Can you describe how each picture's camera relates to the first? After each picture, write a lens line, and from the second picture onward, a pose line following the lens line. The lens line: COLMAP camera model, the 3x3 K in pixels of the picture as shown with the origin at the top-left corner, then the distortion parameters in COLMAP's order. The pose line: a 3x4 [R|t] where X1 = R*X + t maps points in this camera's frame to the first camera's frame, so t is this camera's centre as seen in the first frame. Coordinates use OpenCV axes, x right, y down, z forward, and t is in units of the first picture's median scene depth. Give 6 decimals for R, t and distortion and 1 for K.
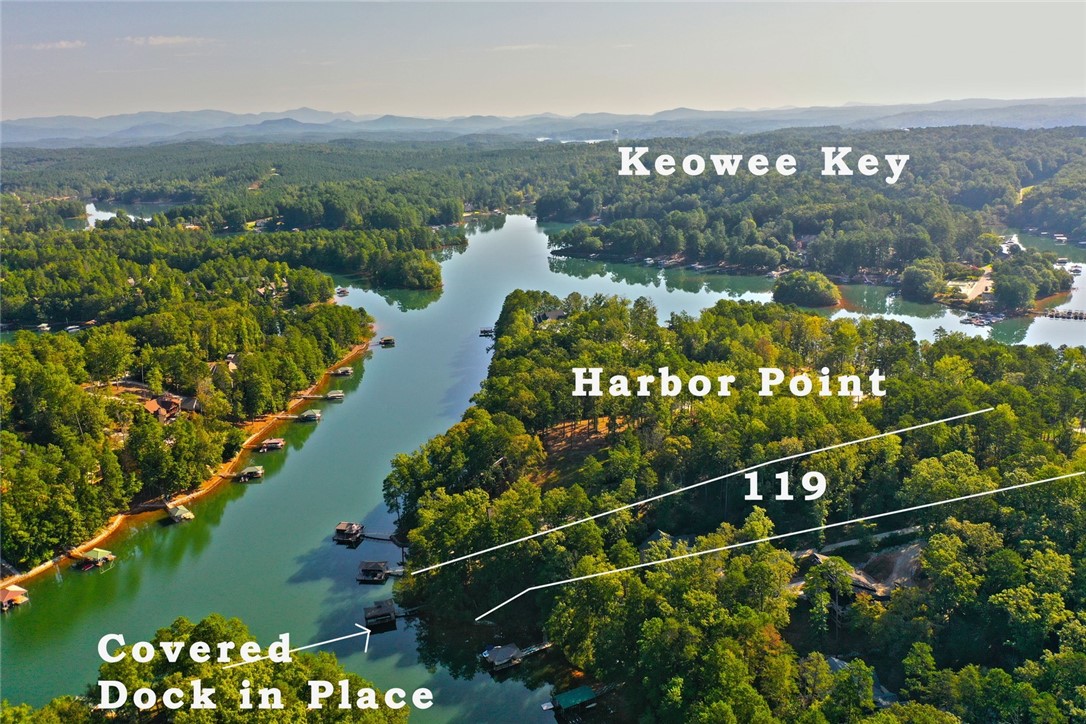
lens RADIAL K [[868.9, 0, 541.2], [0, 868.9, 357.5], [0, 0, 1]] dist [0.021091, 0.004948]
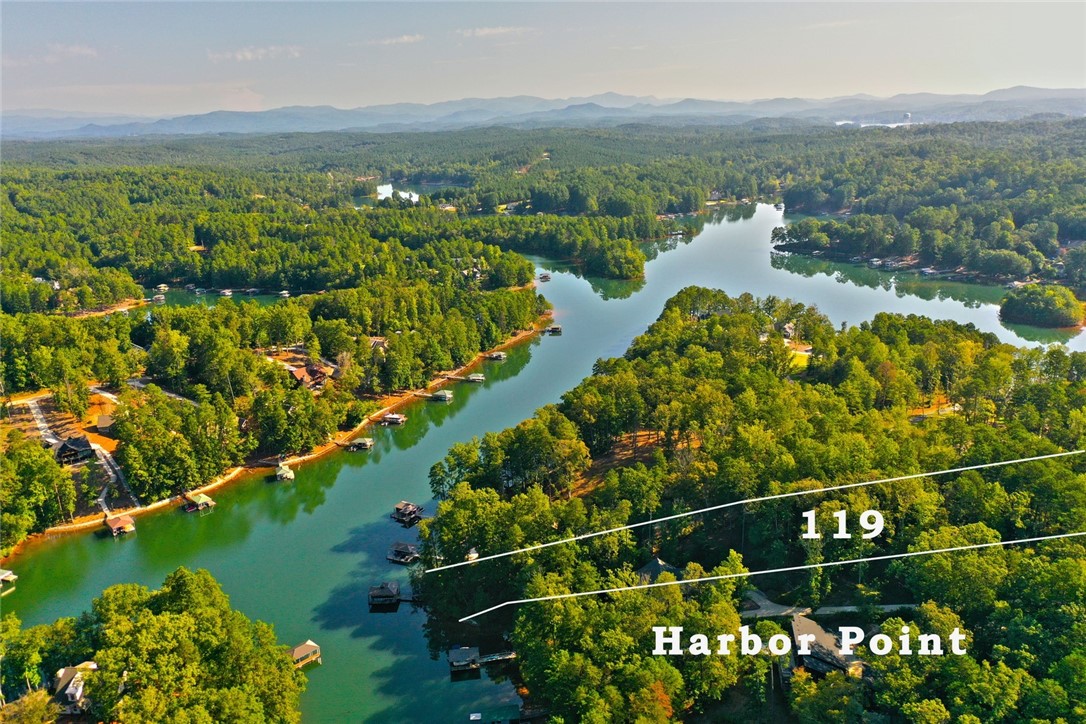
lens RADIAL K [[868.9, 0, 541.2], [0, 868.9, 357.5], [0, 0, 1]] dist [0.021091, 0.004948]
pose [[0.942604, 0.087209, -0.322324, 0.097989], [-0.081317, 0.996183, 0.031729, -0.012005], [0.323861, -0.003698, 0.946098, 0.023920]]
